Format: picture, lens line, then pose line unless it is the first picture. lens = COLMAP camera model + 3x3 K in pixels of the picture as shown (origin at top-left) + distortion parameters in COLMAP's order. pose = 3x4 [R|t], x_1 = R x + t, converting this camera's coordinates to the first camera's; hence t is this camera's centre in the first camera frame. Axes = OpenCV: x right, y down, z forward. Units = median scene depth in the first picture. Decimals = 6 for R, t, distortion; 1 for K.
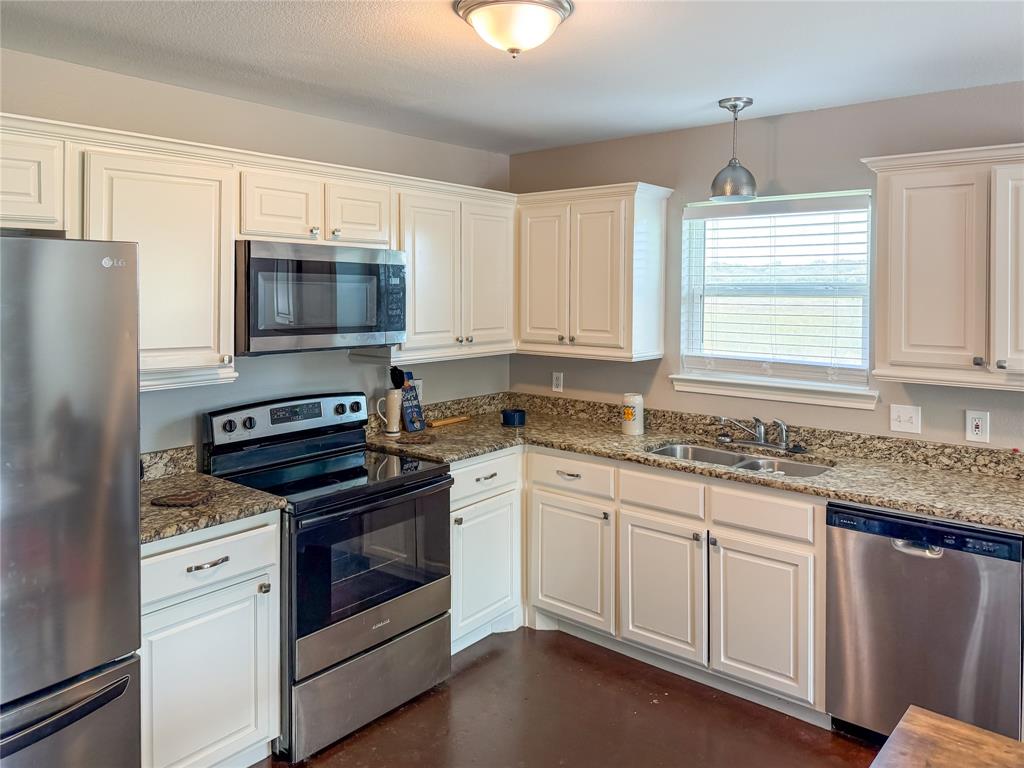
lens RADIAL K [[738.1, 0, 517.1], [0, 738.1, 306.3], [0, 0, 1]] dist [0.091027, -0.093261]
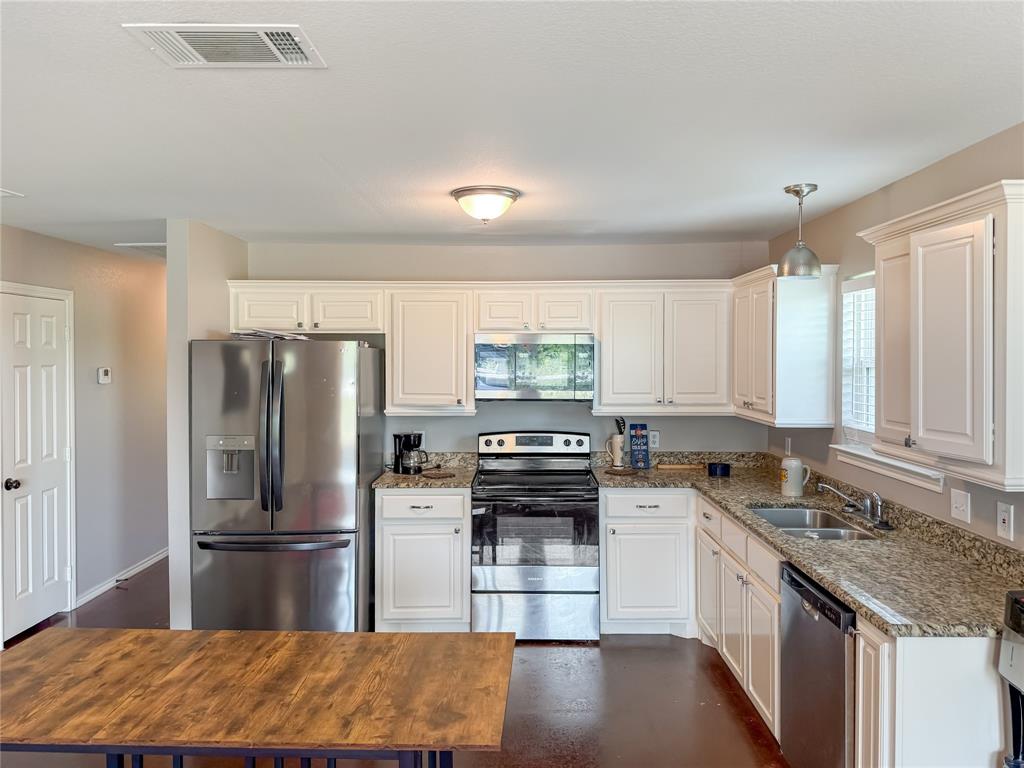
lens RADIAL K [[727.5, 0, 527.3], [0, 727.5, 365.3], [0, 0, 1]] dist [0.066526, -0.049423]
pose [[0.635133, 0.006707, -0.772373, 0.850002], [-0.016136, 0.999859, -0.004587, -0.006744], [0.772234, 0.015376, 0.635152, 0.025116]]
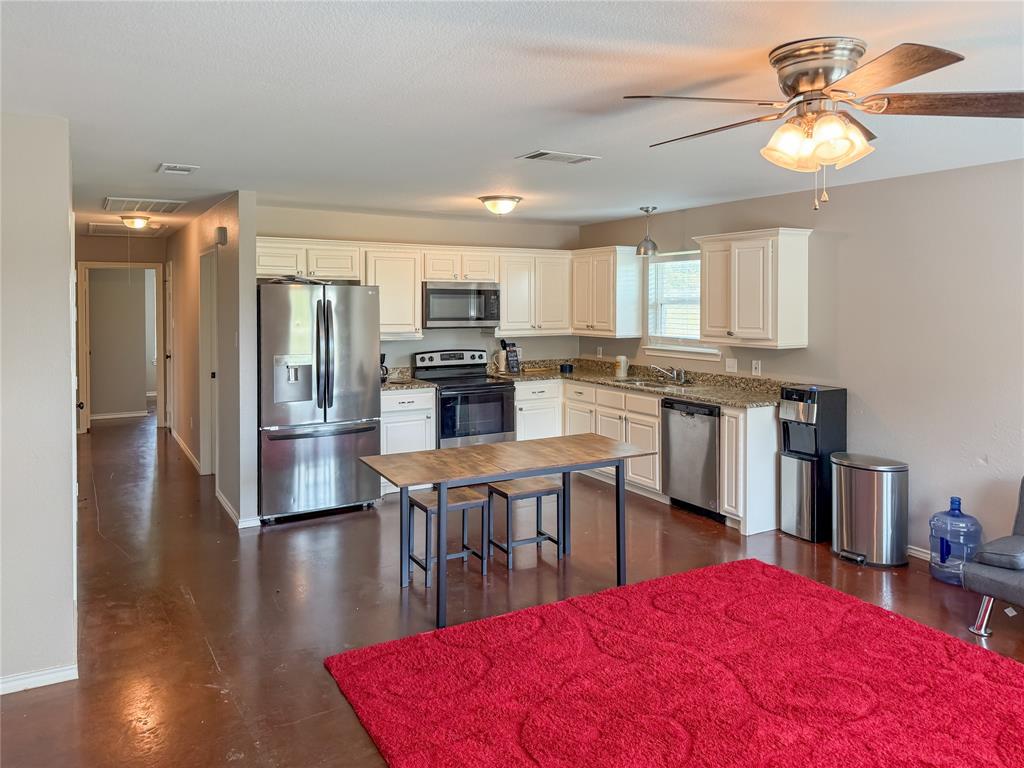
lens RADIAL K [[738.1, 0, 517.1], [0, 738.1, 306.3], [0, 0, 1]] dist [0.091027, -0.093261]
pose [[0.937014, -0.002238, -0.349284, 0.653594], [-0.003570, 0.999866, -0.015983, 0.026218], [0.349273, 0.016223, 0.936881, -1.001266]]
